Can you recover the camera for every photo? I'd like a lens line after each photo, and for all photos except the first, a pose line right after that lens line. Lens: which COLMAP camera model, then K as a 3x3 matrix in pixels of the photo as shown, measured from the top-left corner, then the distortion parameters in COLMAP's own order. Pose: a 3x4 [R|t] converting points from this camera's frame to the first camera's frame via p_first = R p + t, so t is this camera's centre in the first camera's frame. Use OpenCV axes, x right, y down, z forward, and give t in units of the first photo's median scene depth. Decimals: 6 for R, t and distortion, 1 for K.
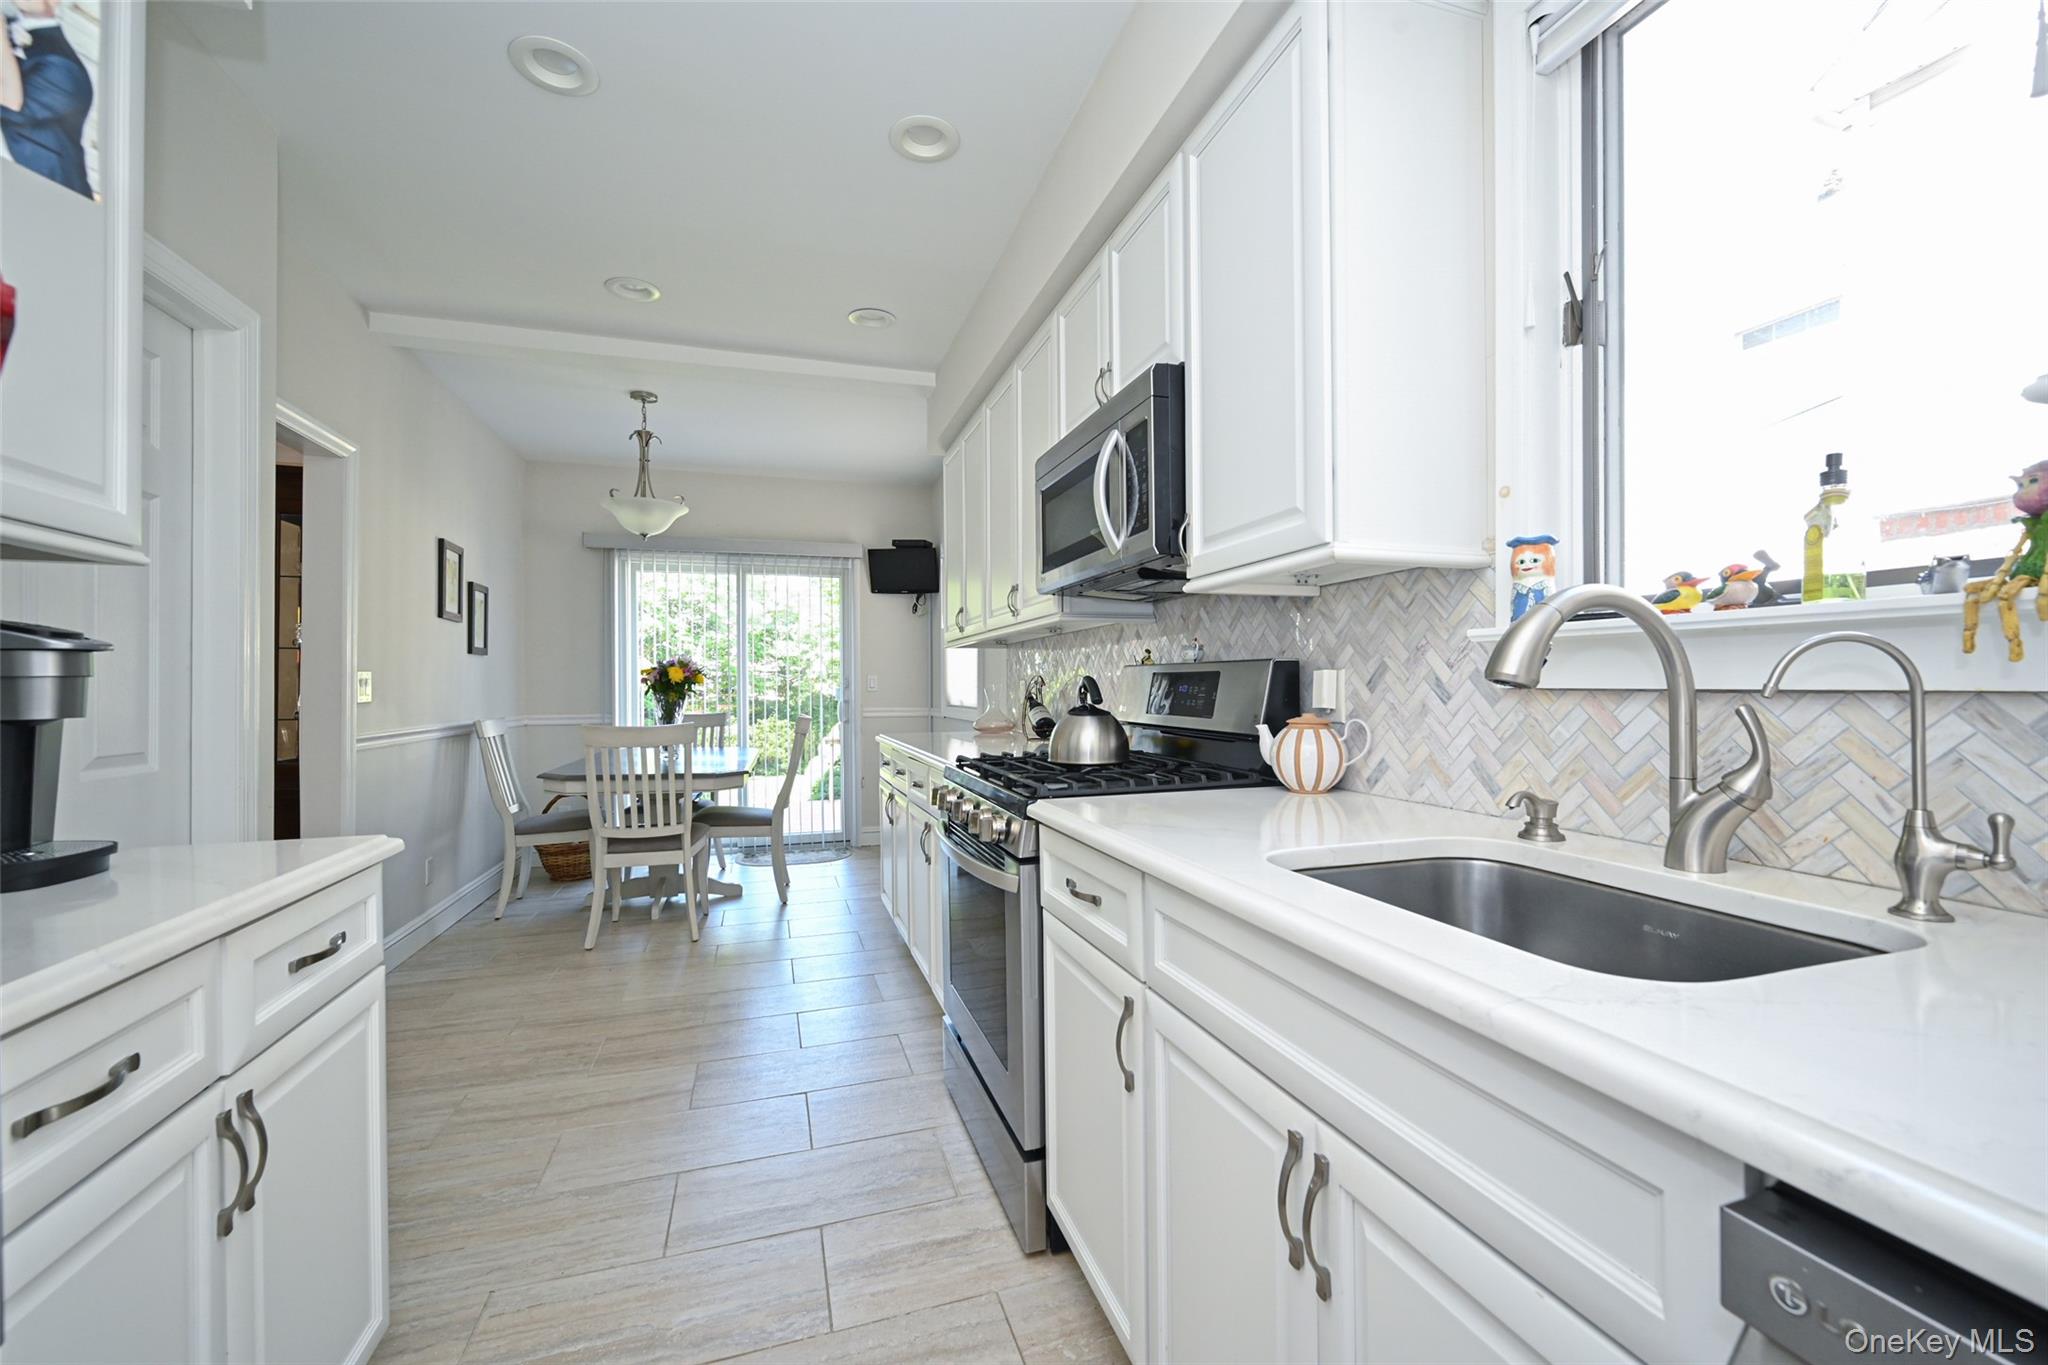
lens RADIAL K [[820.0, 0, 1024.0], [0, 820.0, 682.5], [0, 0, 1]] dist [-0.000563, -0.000063]
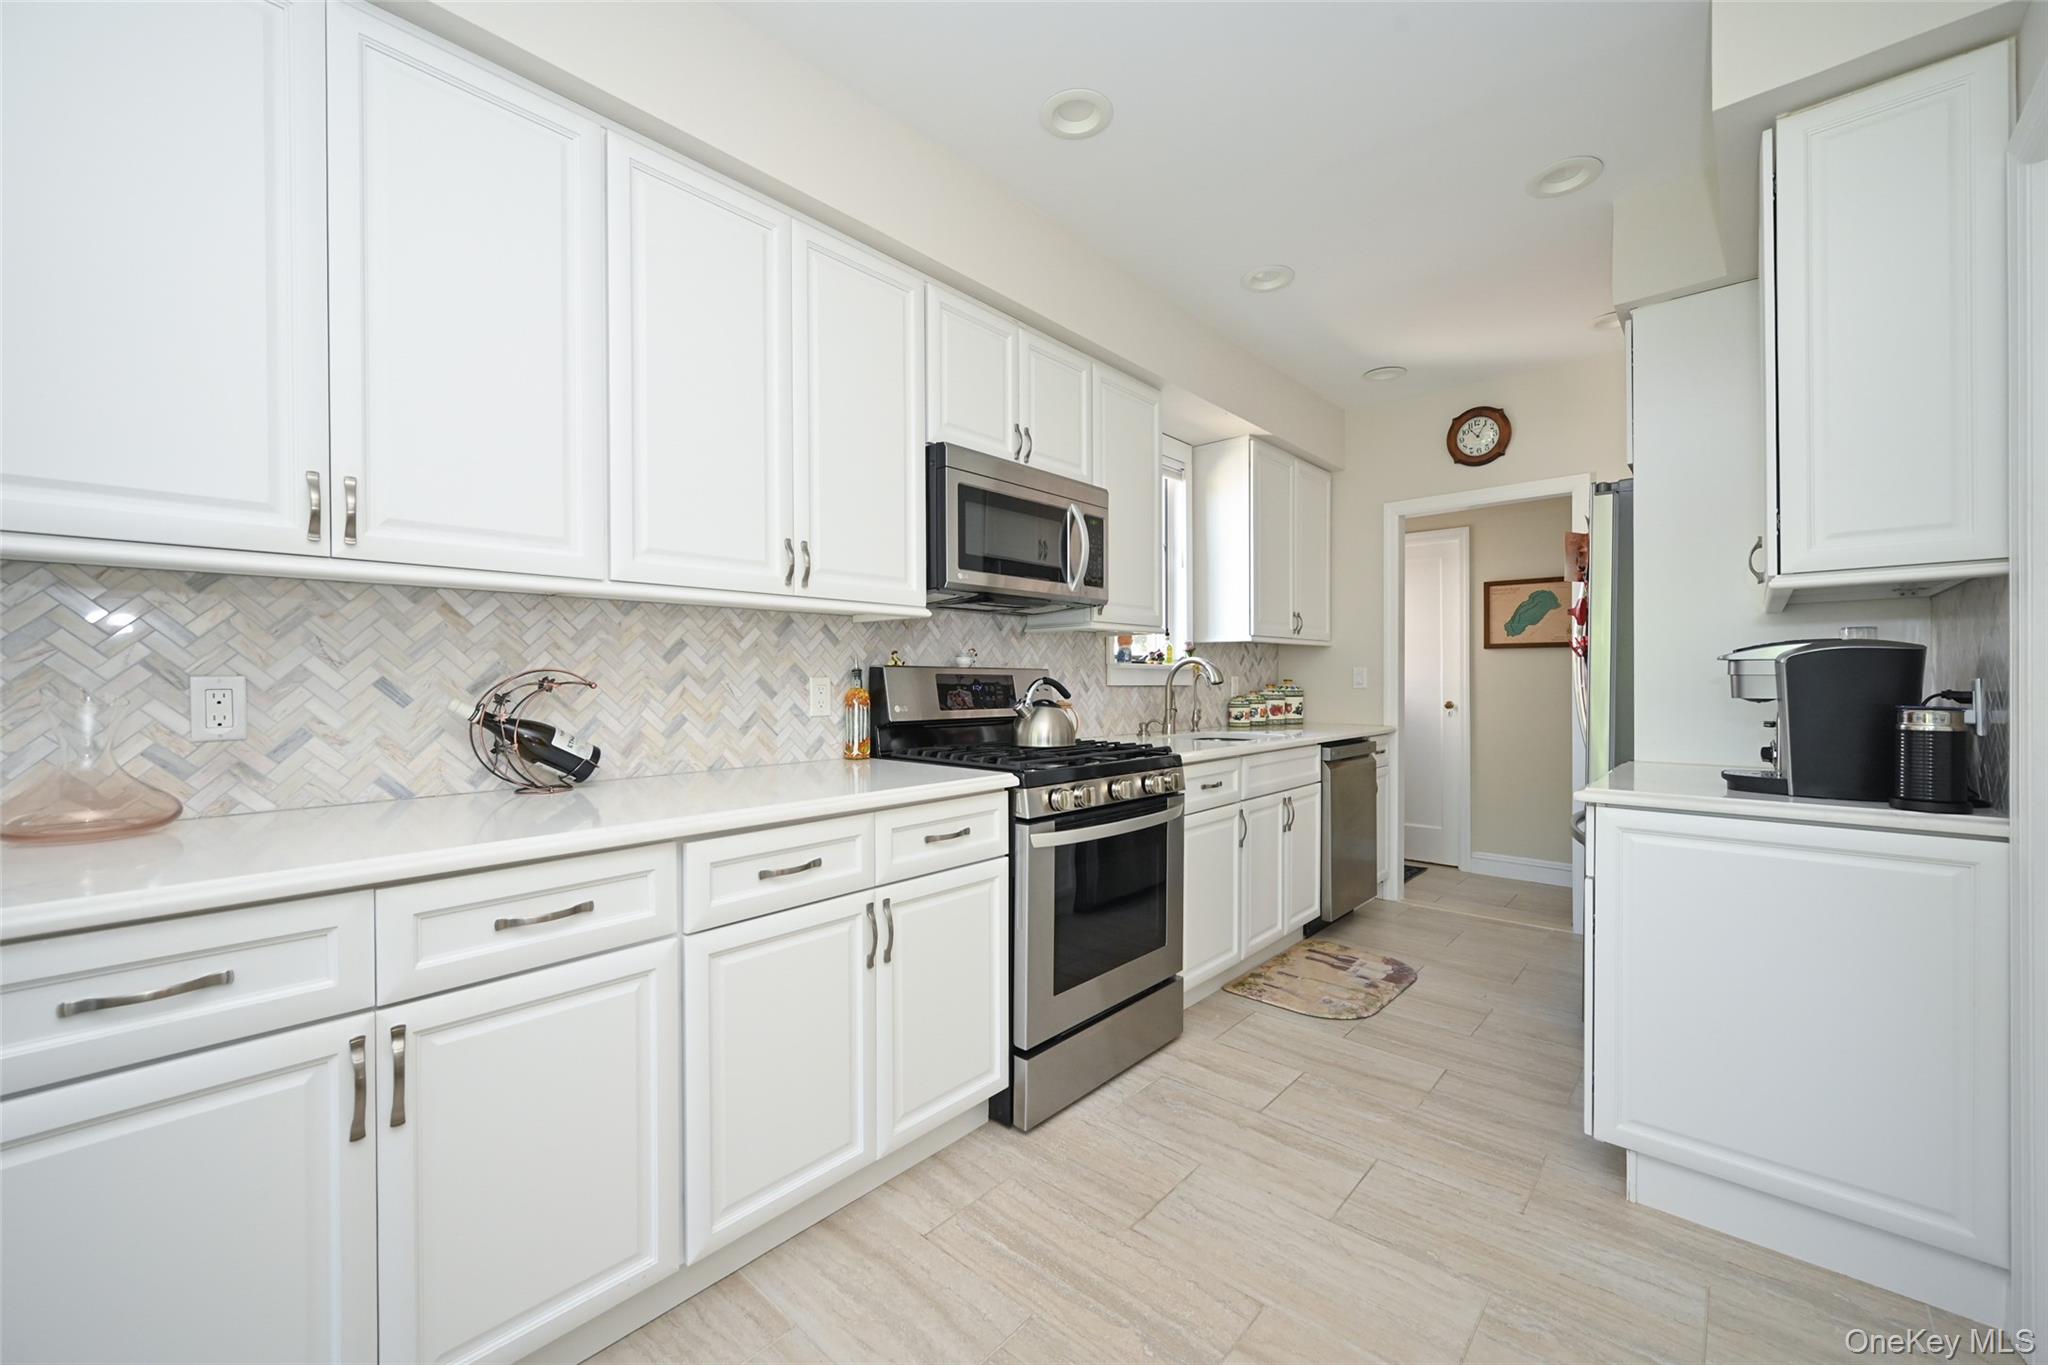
lens RADIAL K [[795.1, 0, 1024.0], [0, 795.1, 682.5], [0, 0, 1]] dist [0.000508, 0.000042]
pose [[-0.502094, 0.007586, 0.864780, -1.165586], [0.002325, 0.999970, -0.007421, 0.011946], [-0.864810, -0.001715, -0.502096, 1.992593]]
